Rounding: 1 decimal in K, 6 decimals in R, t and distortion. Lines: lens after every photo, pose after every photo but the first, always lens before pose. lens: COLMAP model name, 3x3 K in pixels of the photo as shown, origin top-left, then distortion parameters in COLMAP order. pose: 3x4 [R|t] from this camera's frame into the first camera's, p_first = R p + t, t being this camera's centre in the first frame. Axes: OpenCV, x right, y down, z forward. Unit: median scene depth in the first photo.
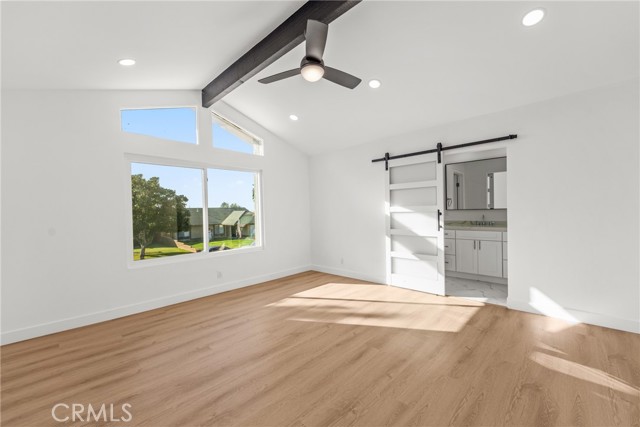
lens RADIAL K [[258.8, 0, 319.1], [0, 258.8, 206.9], [0, 0, 1]] dist [0.001053, 0.000274]
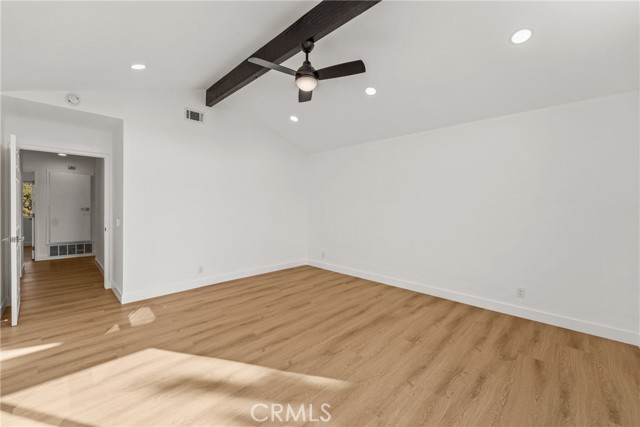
lens RADIAL K [[258.8, 0, 319.1], [0, 258.8, 206.9], [0, 0, 1]] dist [0.001053, 0.000274]
pose [[-0.999826, 0.015223, 0.010807, -0.076188], [0.015044, 0.999751, -0.016478, 0.011057], [-0.011055, -0.016312, -0.999806, 1.958659]]
